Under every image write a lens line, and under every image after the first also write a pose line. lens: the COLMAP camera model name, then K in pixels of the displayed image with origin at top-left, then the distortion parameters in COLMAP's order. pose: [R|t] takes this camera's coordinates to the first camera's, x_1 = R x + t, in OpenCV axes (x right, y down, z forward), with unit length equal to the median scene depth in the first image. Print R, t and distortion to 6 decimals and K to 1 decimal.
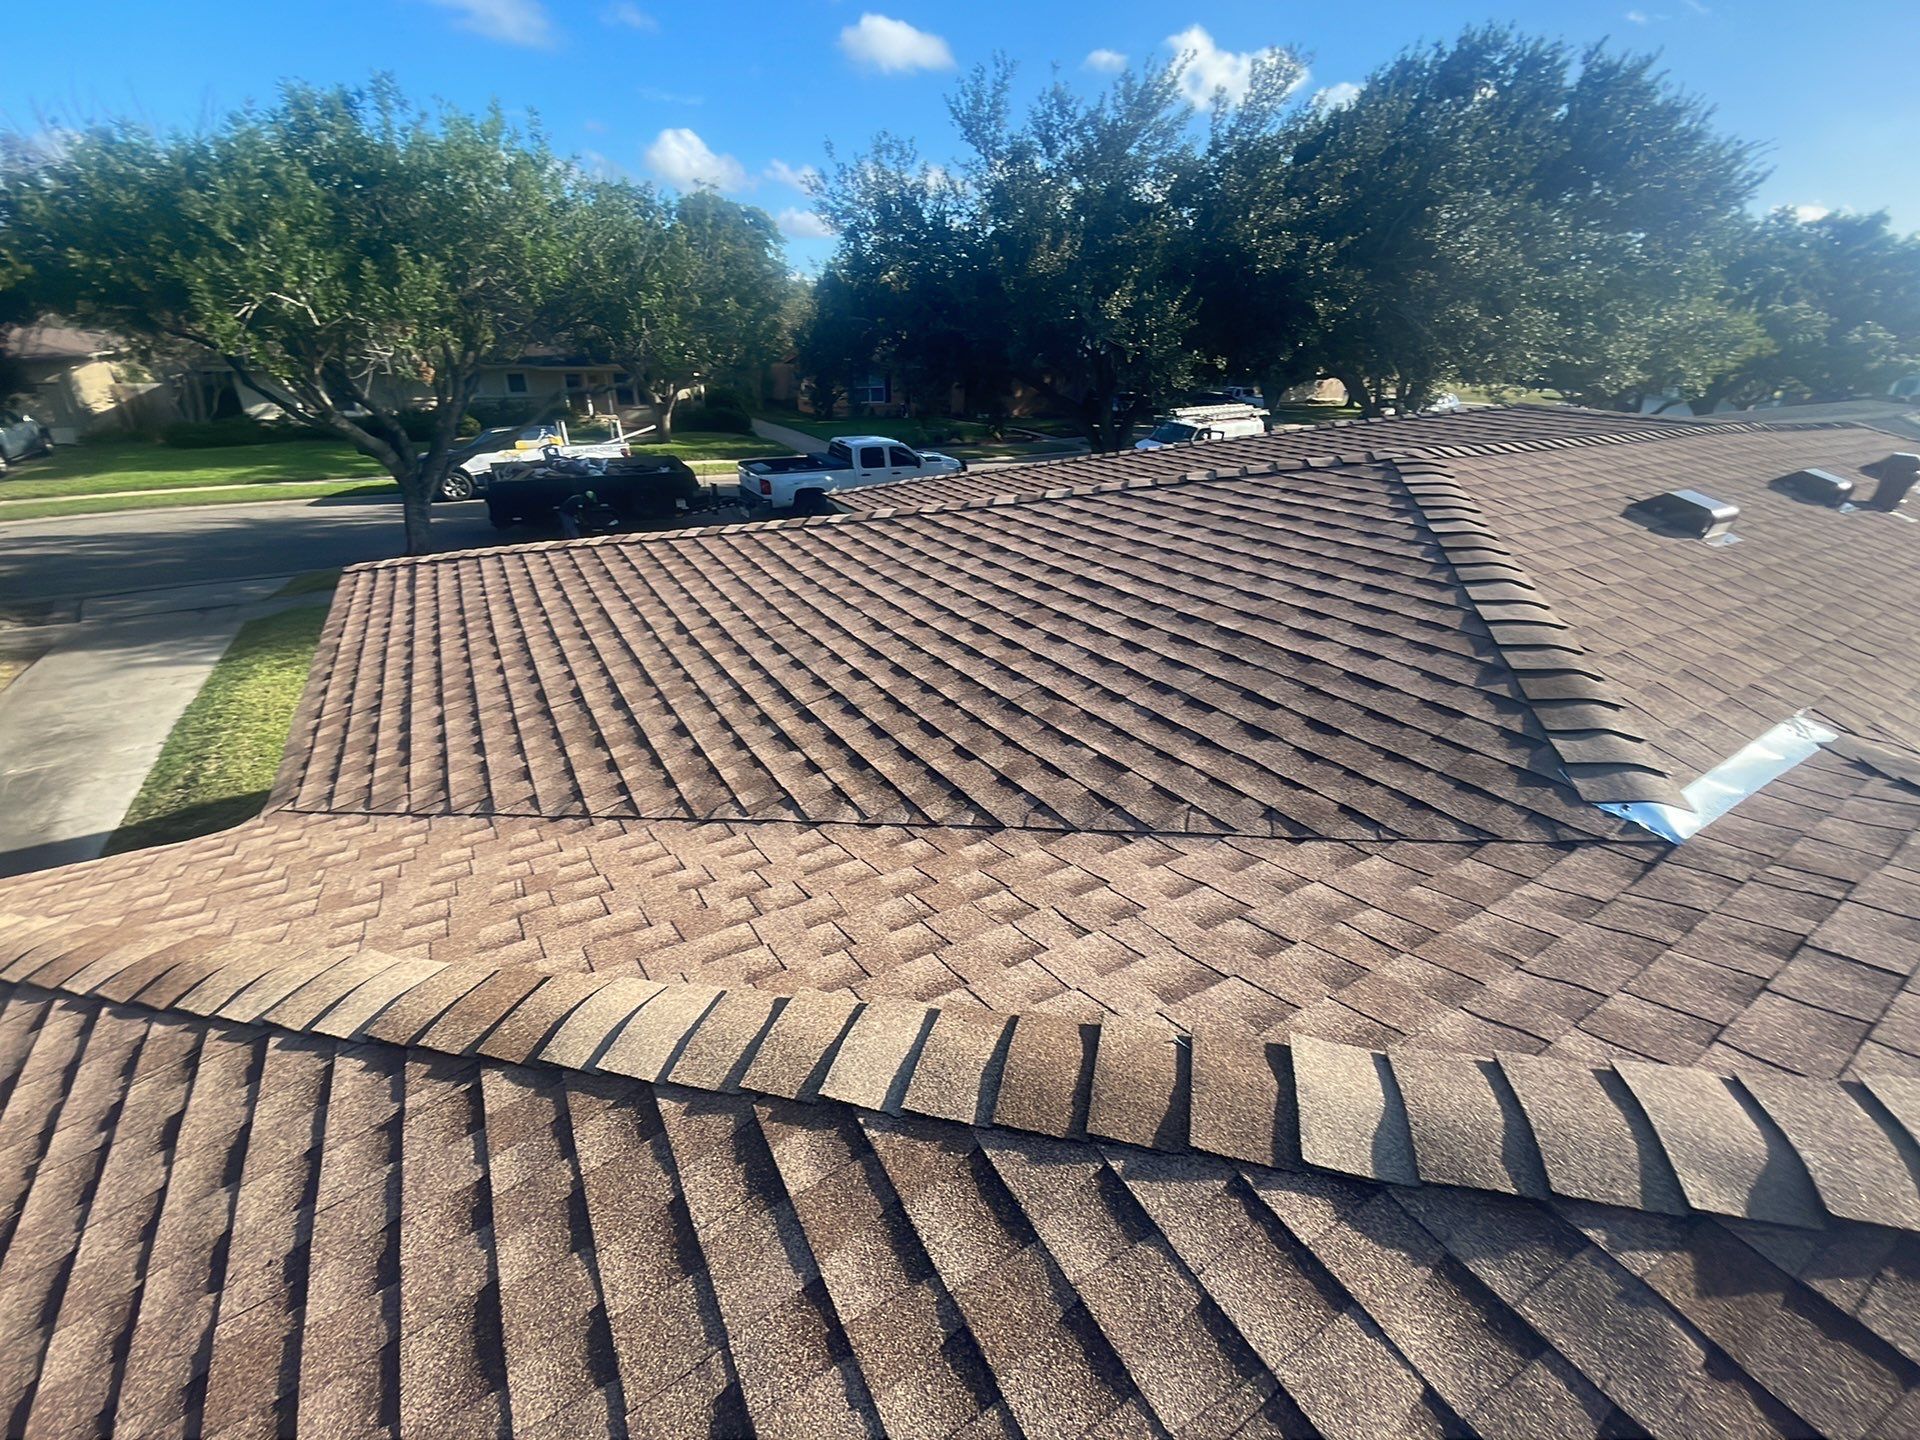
lens RADIAL K [[783.2, 0, 955.3], [0, 783.2, 717.8], [0, 0, 1]] dist [0.014261, -0.016710]
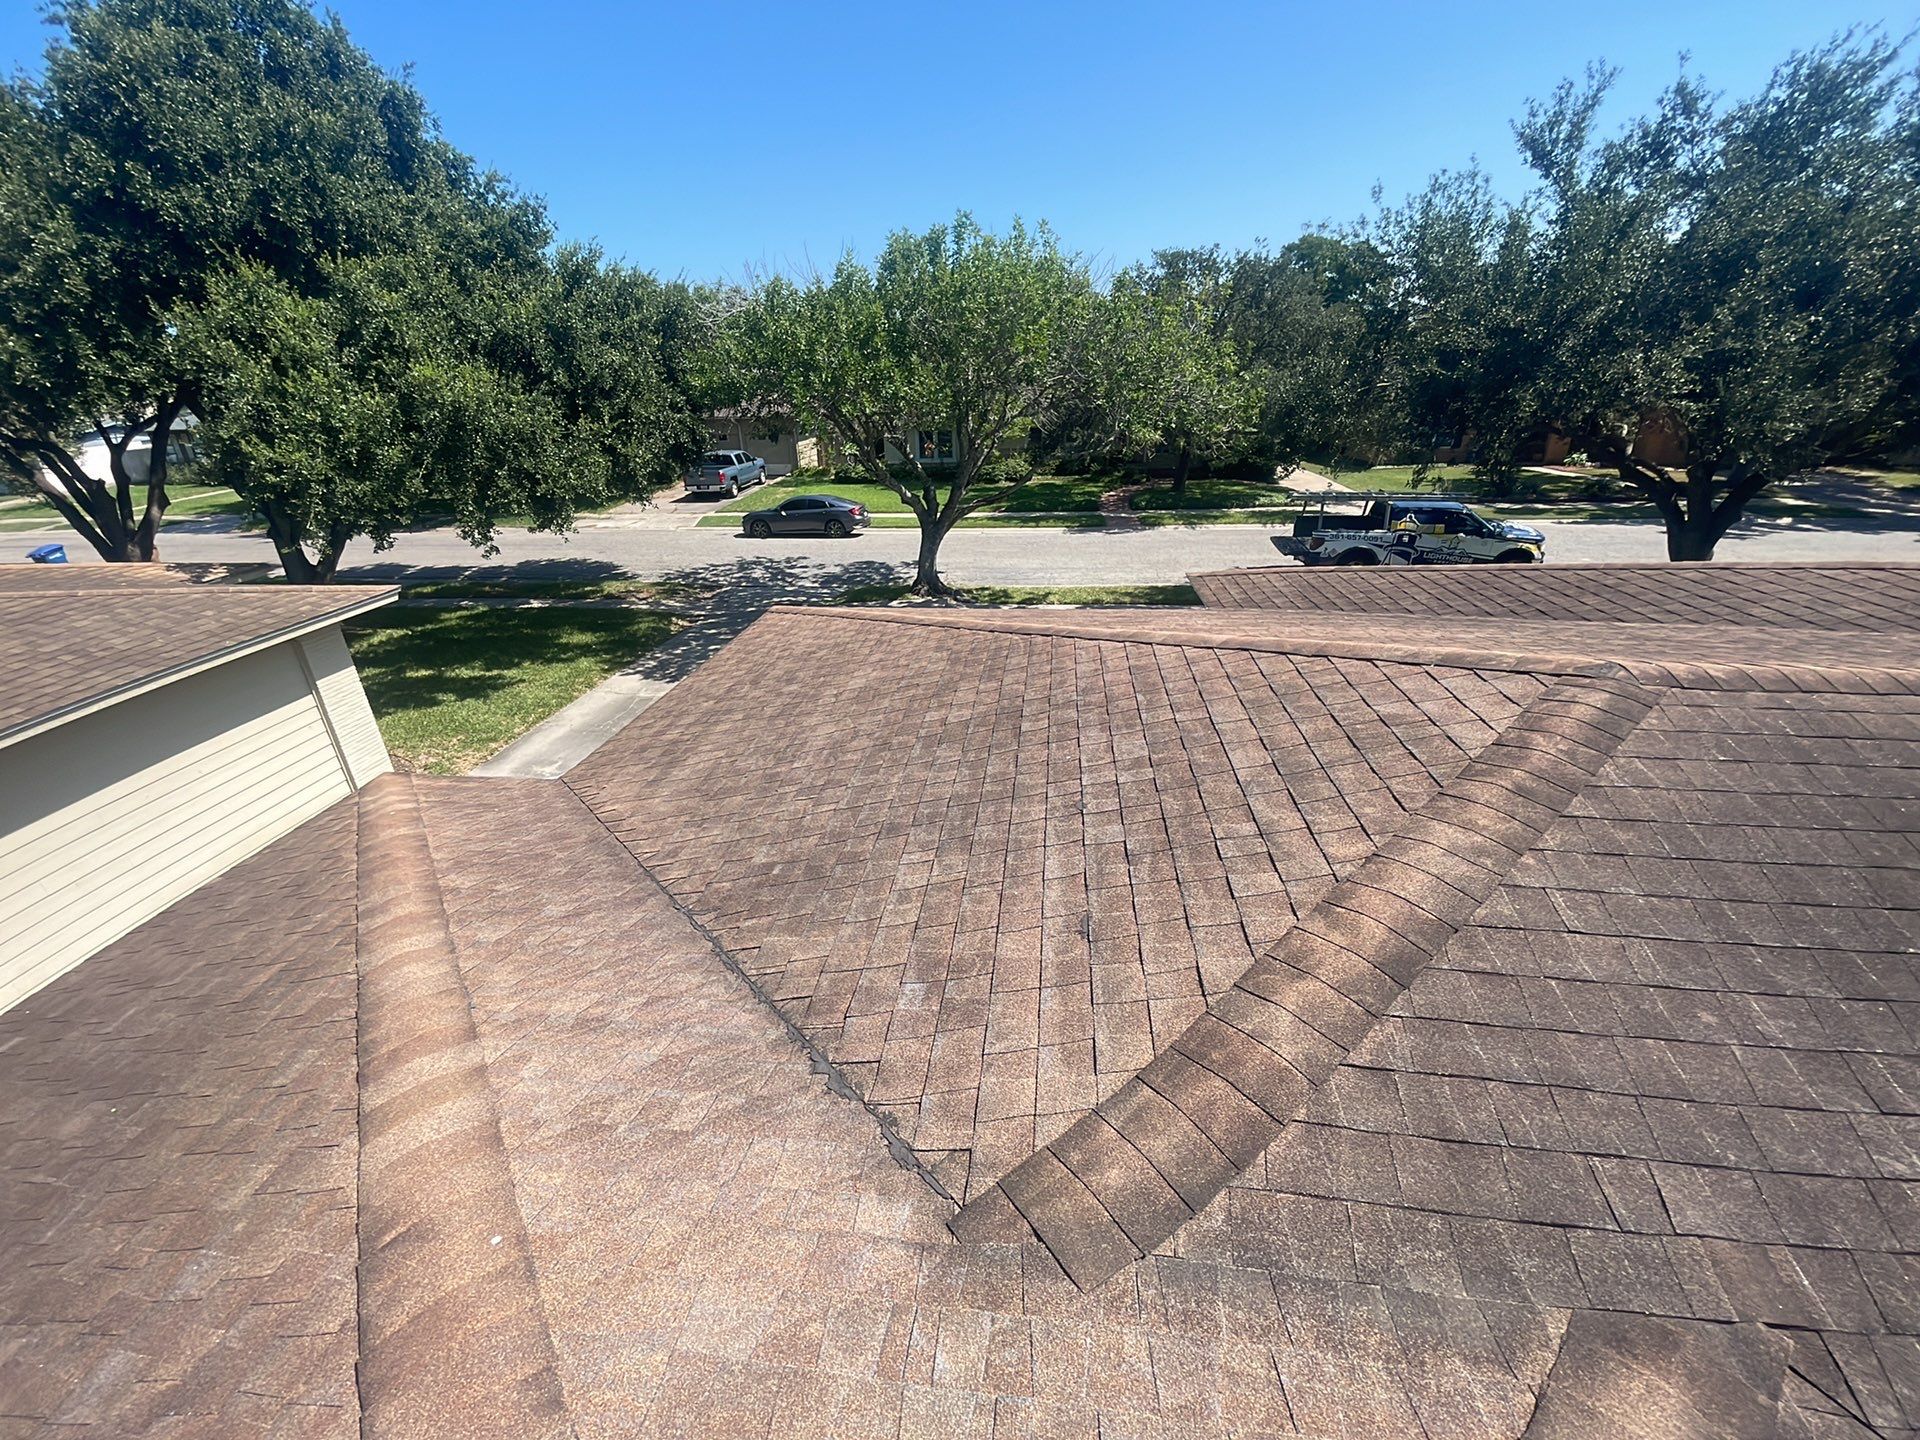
lens RADIAL K [[783.2, 0, 954.9], [0, 783.2, 712.7], [0, 0, 1]] dist [0.014261, -0.016710]
pose [[0.790192, 0.199420, -0.579507, 0.118478], [-0.225720, 0.973809, 0.027325, -0.044511], [0.569778, 0.109214, 0.814509, 0.023164]]
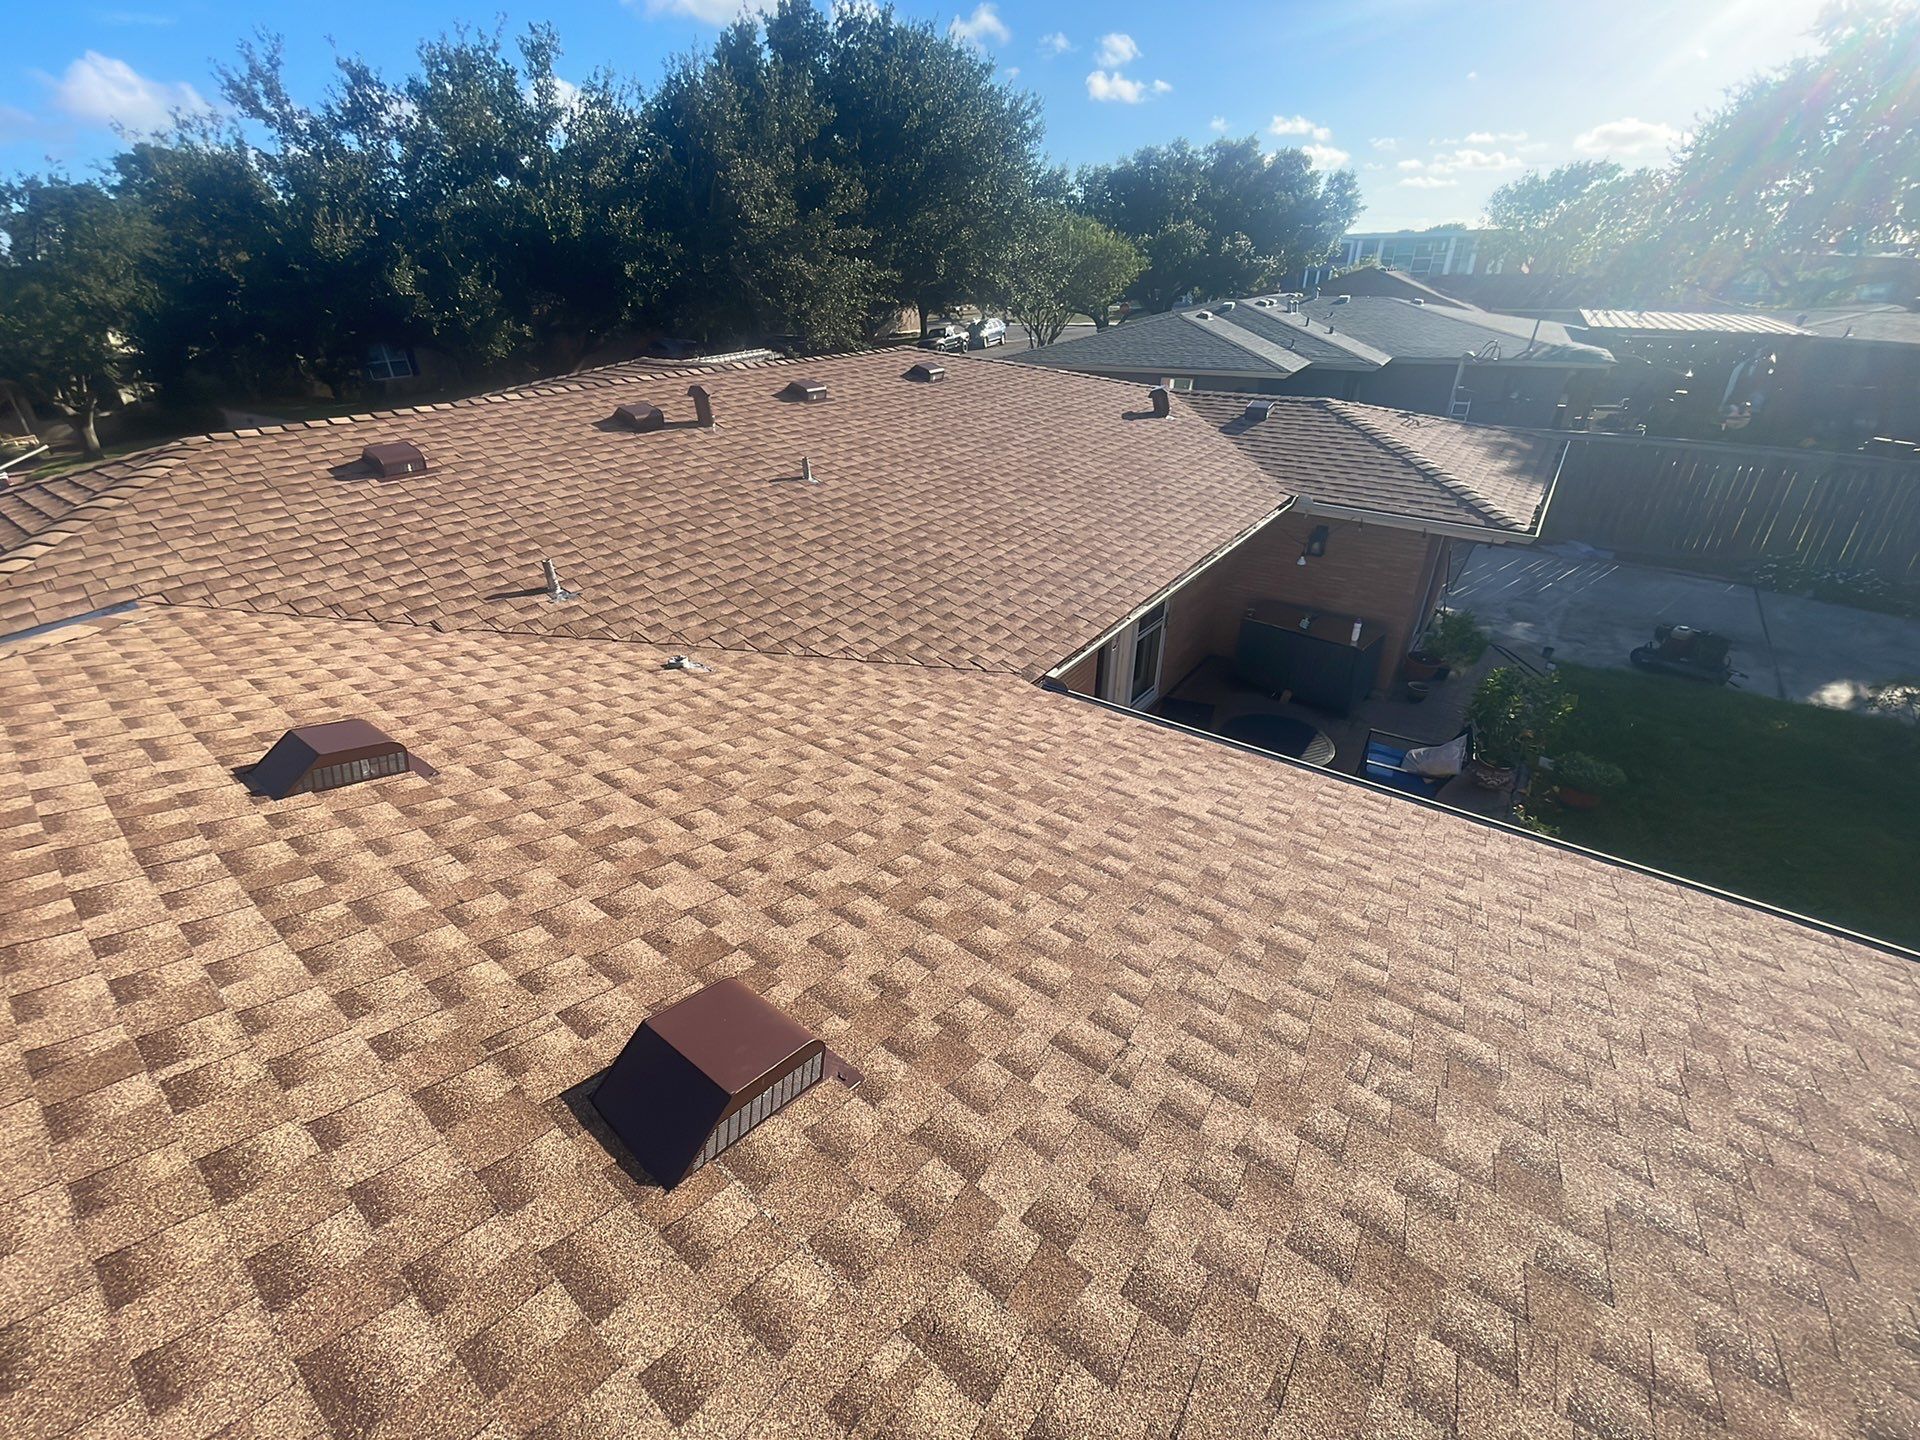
lens RADIAL K [[783.2, 0, 947.6], [0, 783.2, 718.6], [0, 0, 1]] dist [0.014261, -0.016710]
pose [[0.922191, -0.233374, 0.308382, 0.305697], [0.214198, 0.972145, 0.095147, 0.072904], [-0.321997, -0.021689, 0.946492, -0.176198]]
